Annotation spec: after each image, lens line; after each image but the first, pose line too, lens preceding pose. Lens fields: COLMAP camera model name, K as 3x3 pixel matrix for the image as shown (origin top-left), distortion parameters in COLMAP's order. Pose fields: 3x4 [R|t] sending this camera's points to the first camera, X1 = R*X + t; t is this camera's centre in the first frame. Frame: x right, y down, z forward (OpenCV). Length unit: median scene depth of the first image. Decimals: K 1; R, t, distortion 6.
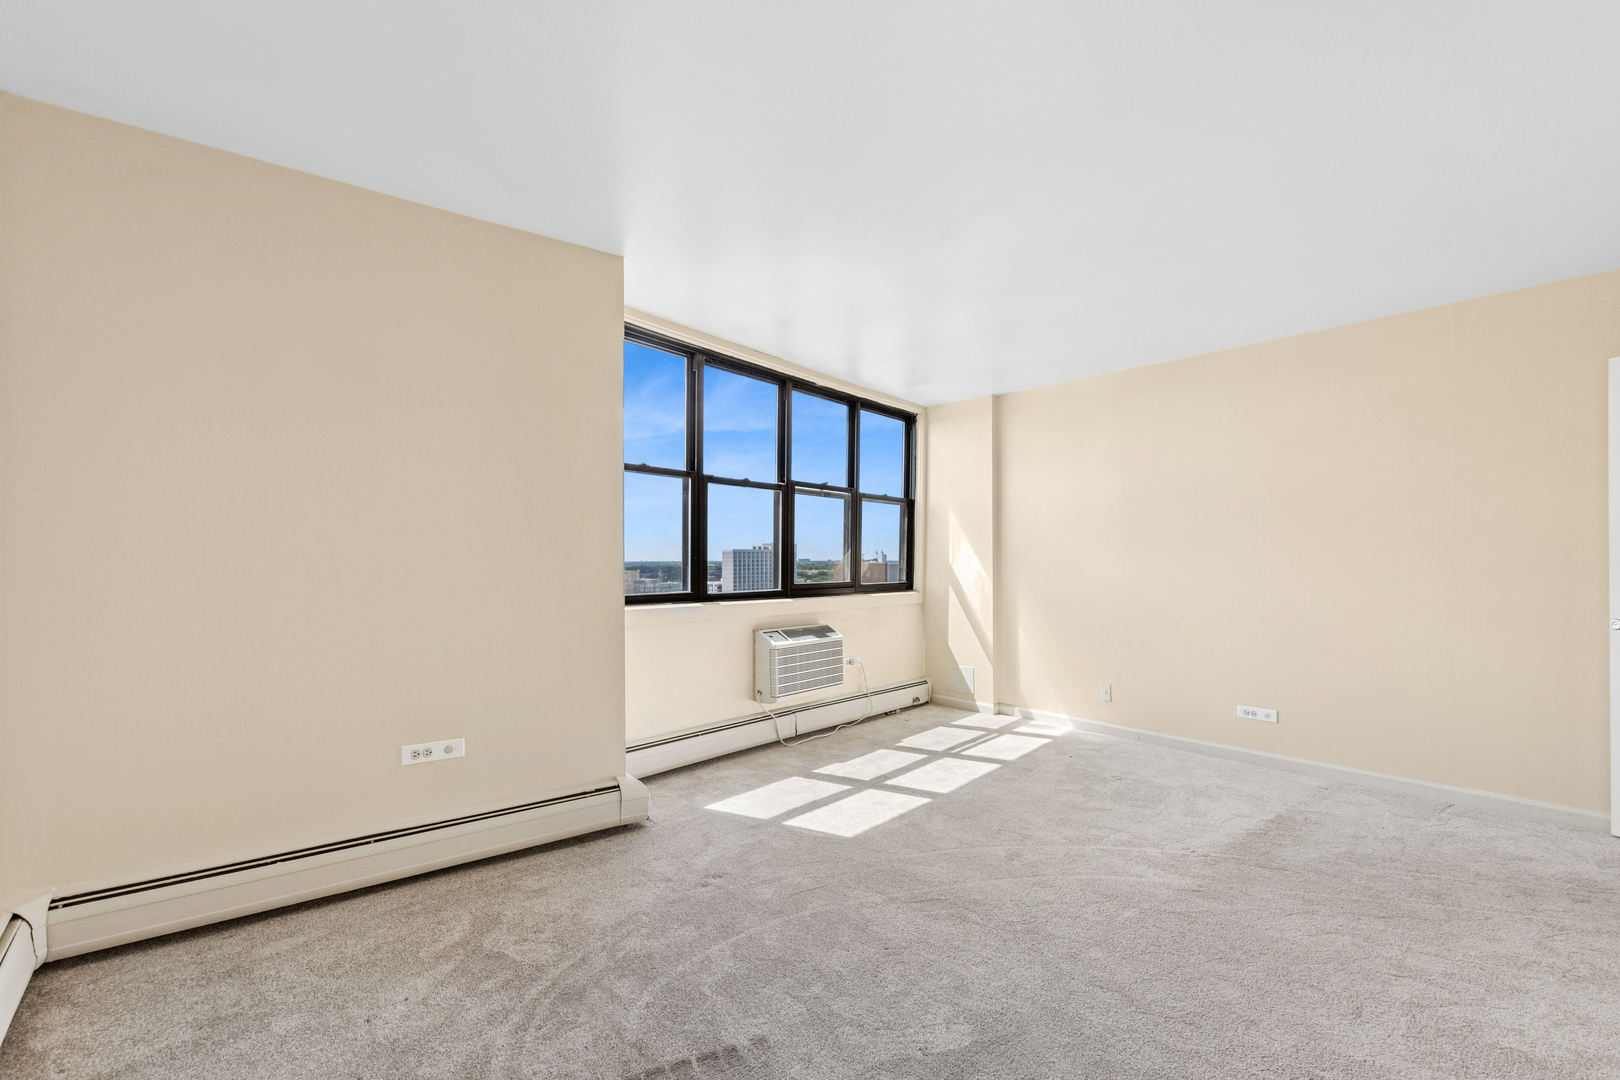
lens RADIAL K [[743.4, 0, 813.0], [0, 743.4, 545.7], [0, 0, 1]] dist [0.000394, 0.000159]
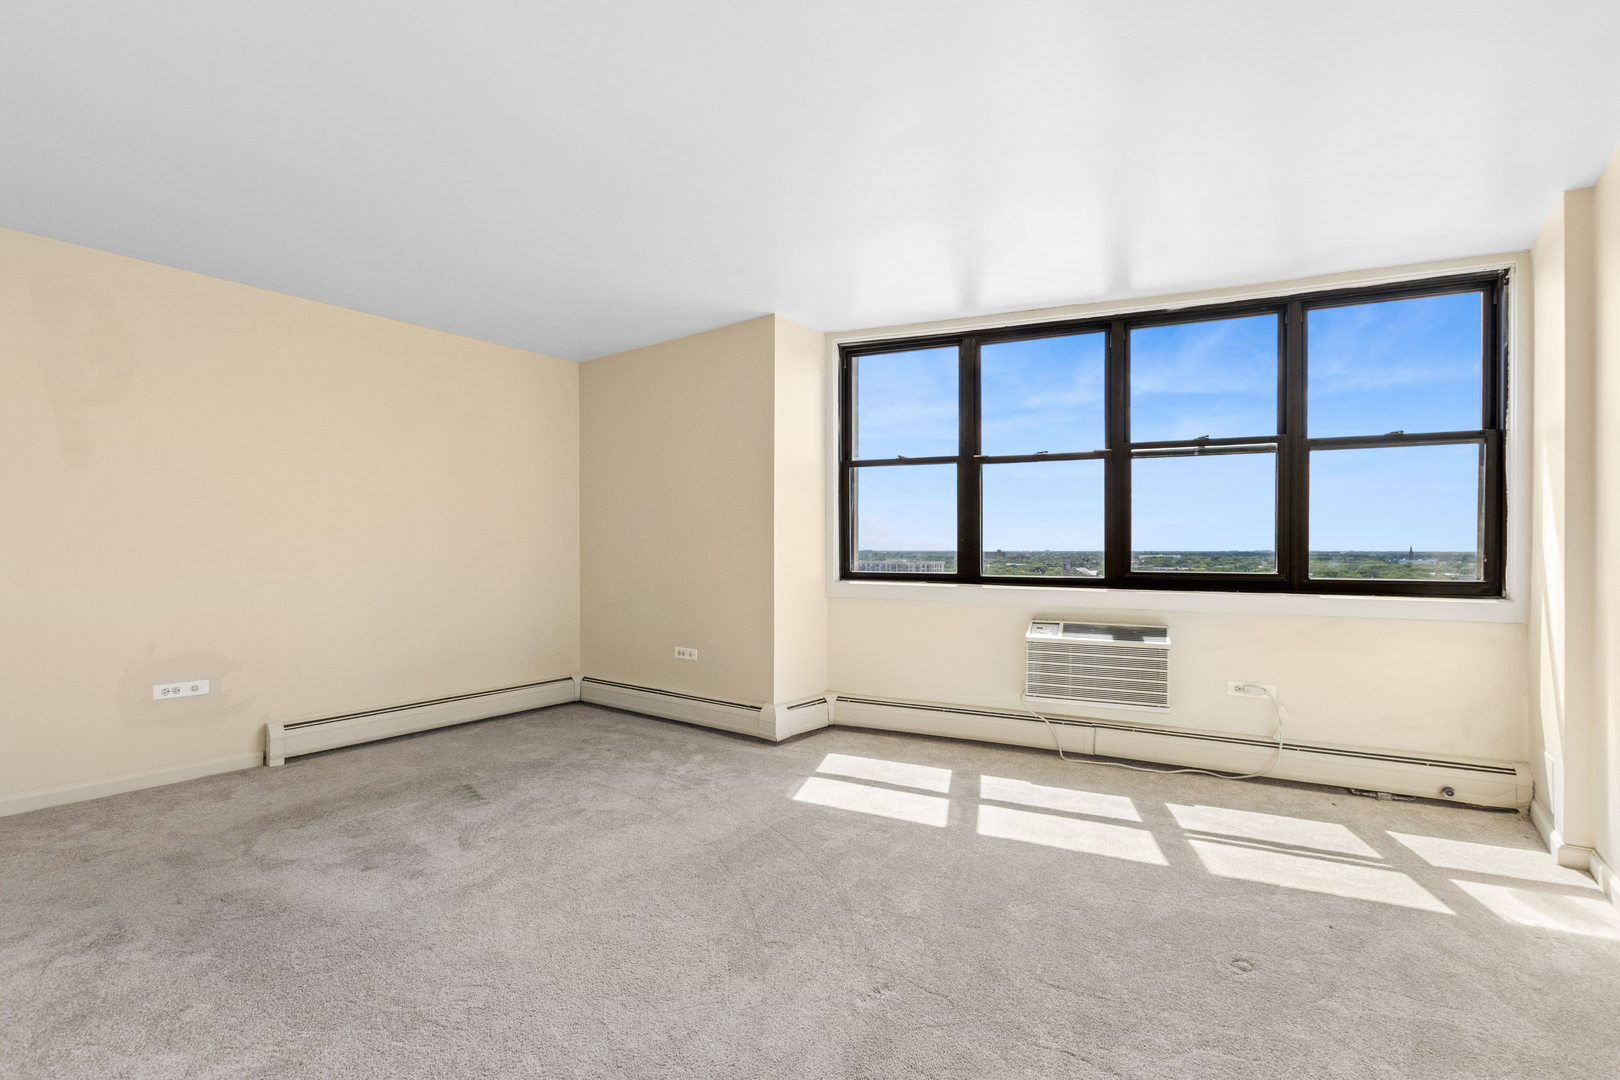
lens RADIAL K [[743.4, 0, 813.0], [0, 743.4, 545.7], [0, 0, 1]] dist [0.000394, 0.000159]
pose [[0.243161, -0.005006, -0.969973, 0.705726], [0.014638, 0.999892, -0.001490, 0.020436], [0.969875, -0.013836, 0.243208, 0.502025]]
